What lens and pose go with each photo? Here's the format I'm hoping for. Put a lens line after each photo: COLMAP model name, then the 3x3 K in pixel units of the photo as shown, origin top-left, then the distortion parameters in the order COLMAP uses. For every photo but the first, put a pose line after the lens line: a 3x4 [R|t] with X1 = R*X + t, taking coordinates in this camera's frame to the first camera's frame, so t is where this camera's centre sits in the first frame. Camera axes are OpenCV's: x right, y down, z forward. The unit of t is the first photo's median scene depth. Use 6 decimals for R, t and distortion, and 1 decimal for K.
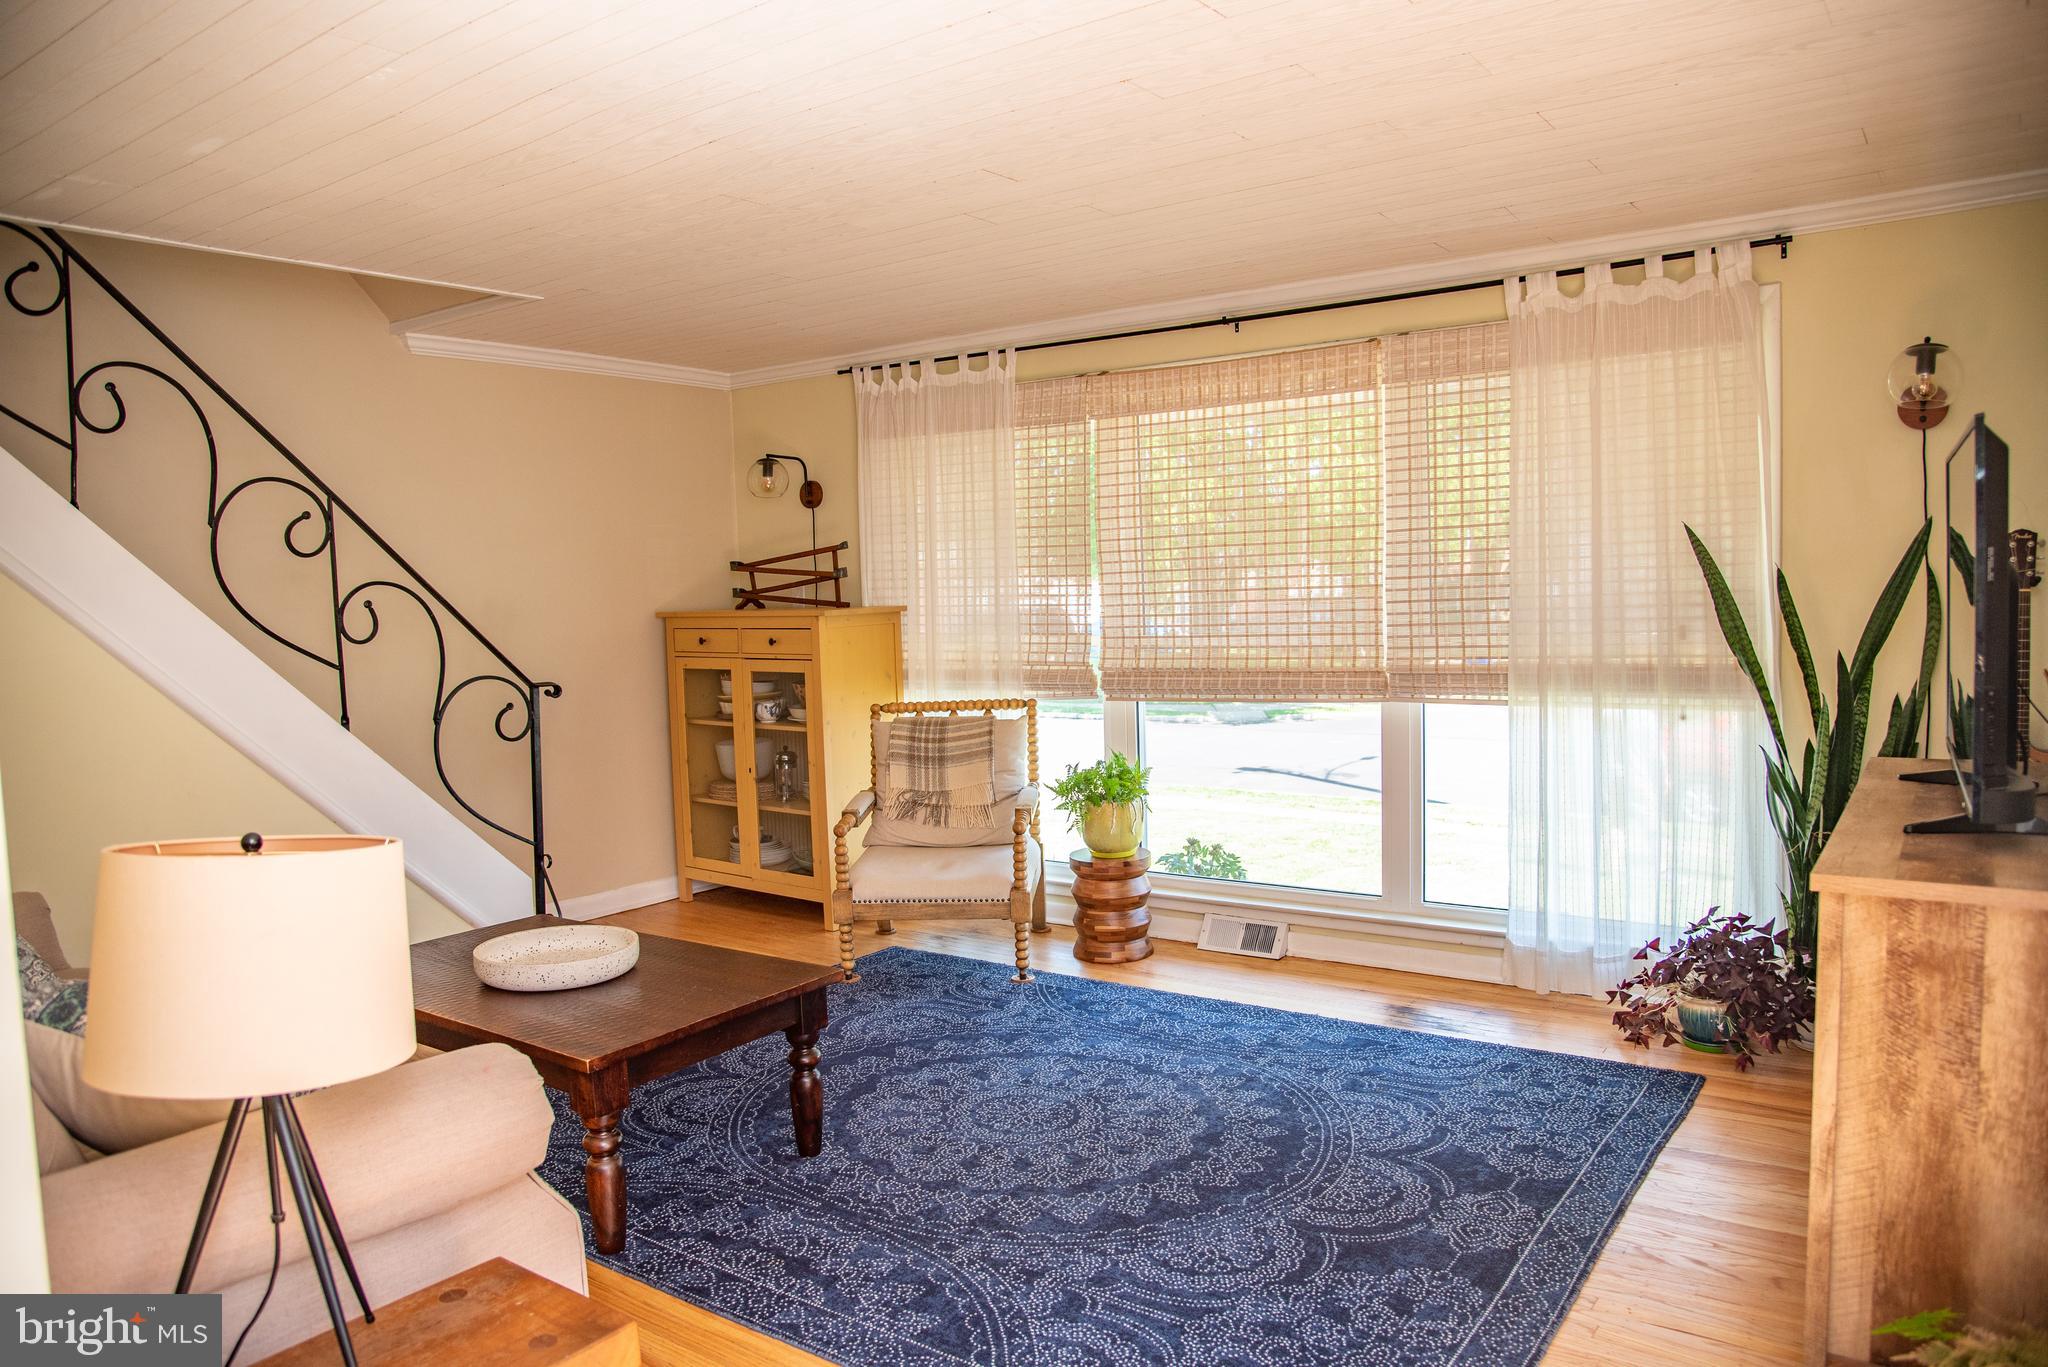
lens RADIAL K [[1401.9, 0, 1024.6], [0, 1401.9, 678.1], [0, 0, 1]] dist [-0.082504, 0.033081]
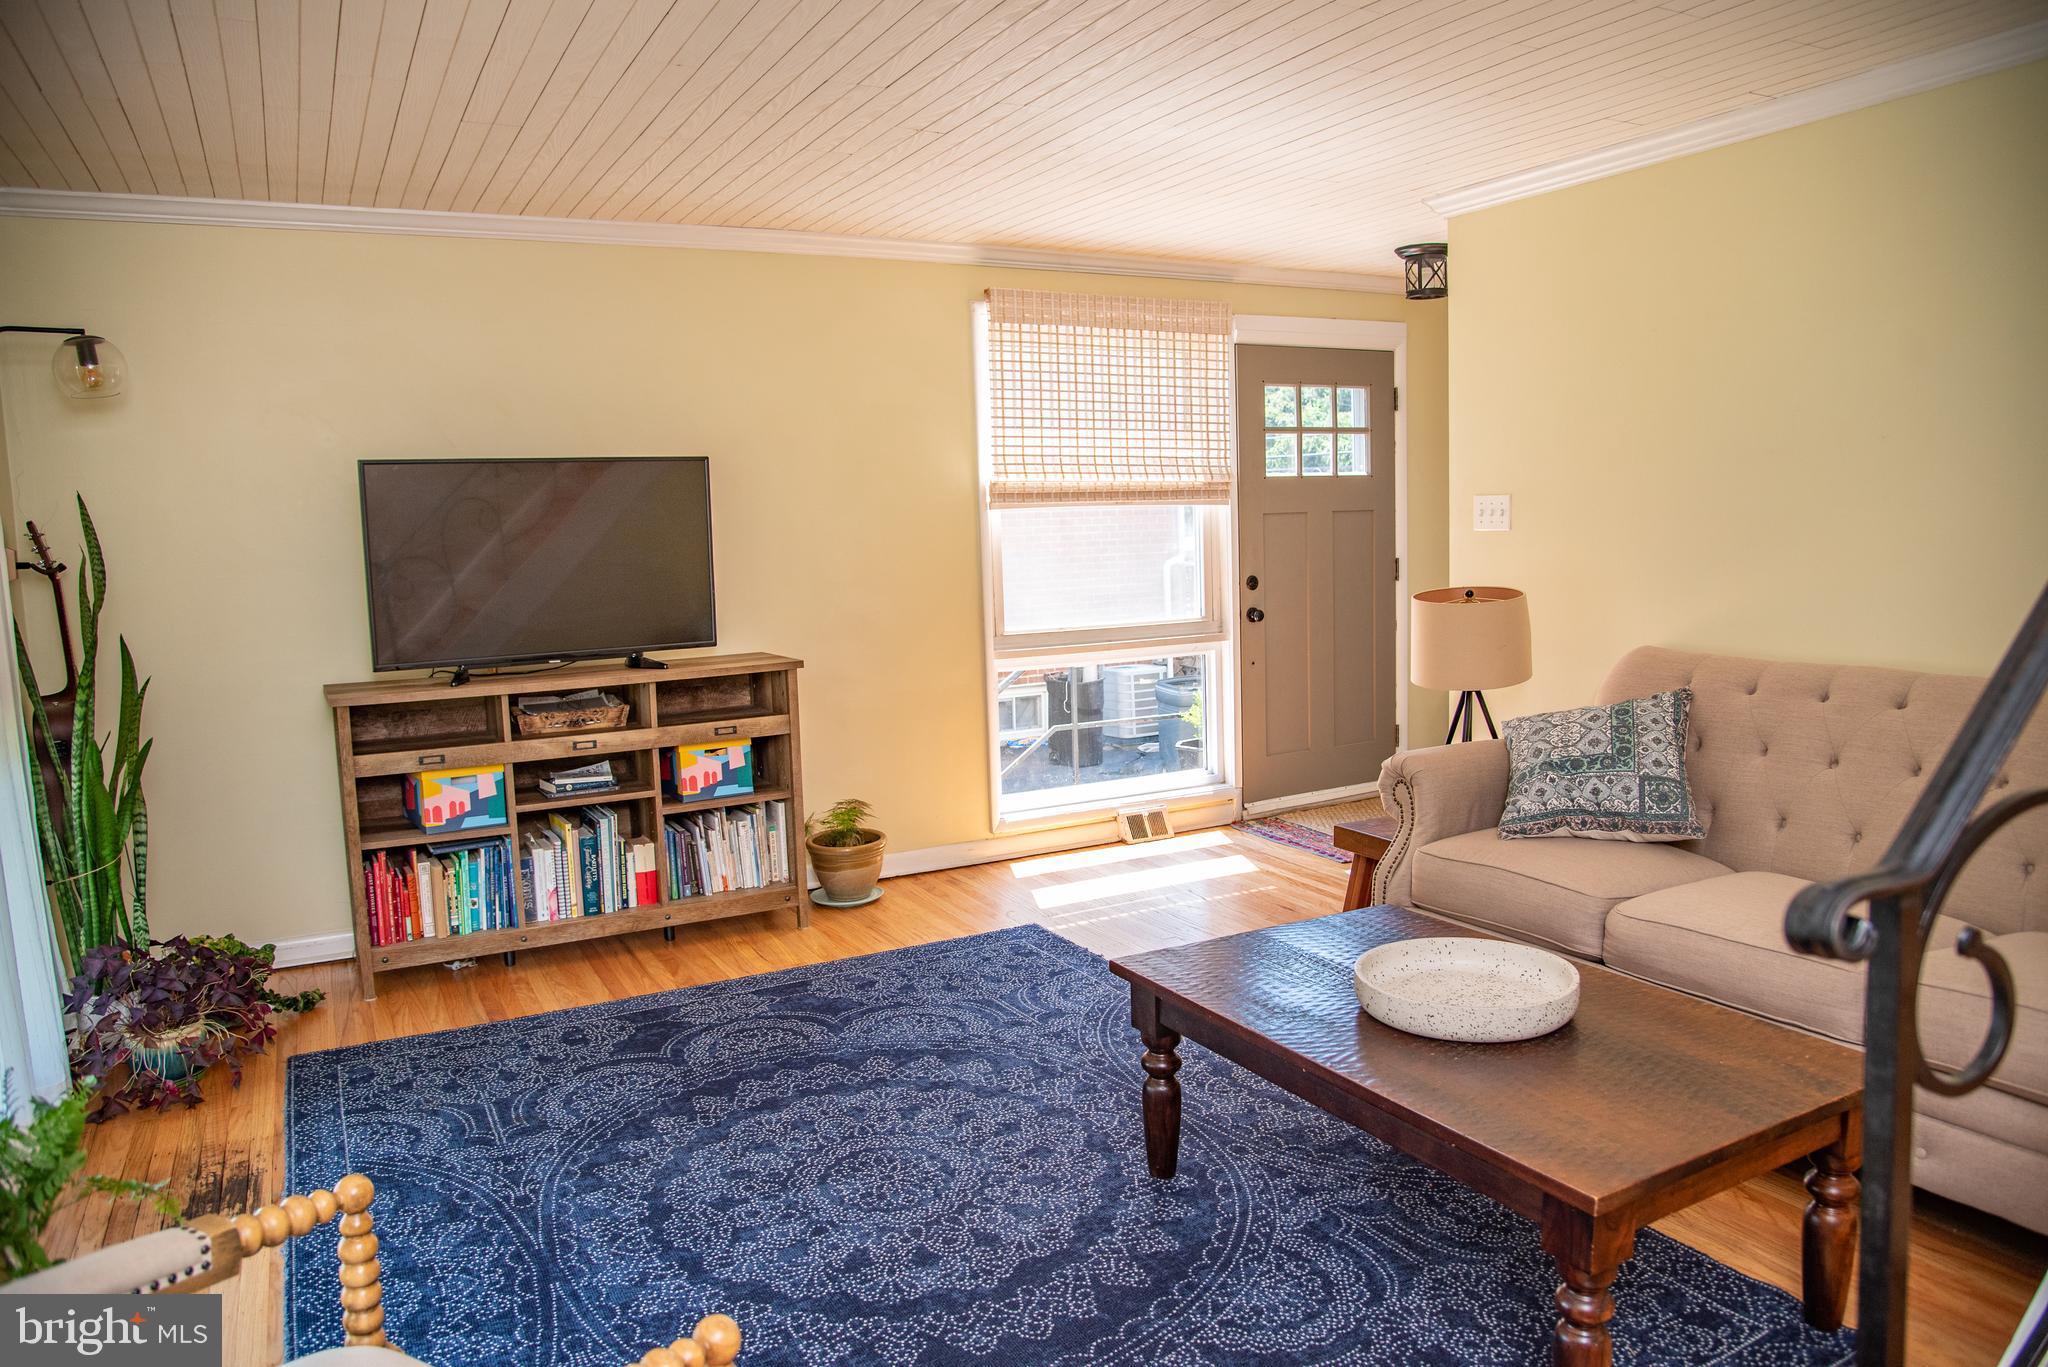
lens RADIAL K [[1401.9, 0, 1025.3], [0, 1401.9, 679.0], [0, 0, 1]] dist [-0.082504, 0.033081]
pose [[-0.895801, 0.009156, 0.444360, -0.456342], [0.089094, 0.983194, 0.159348, -0.095320], [-0.435433, 0.182334, -0.881562, 1.719002]]
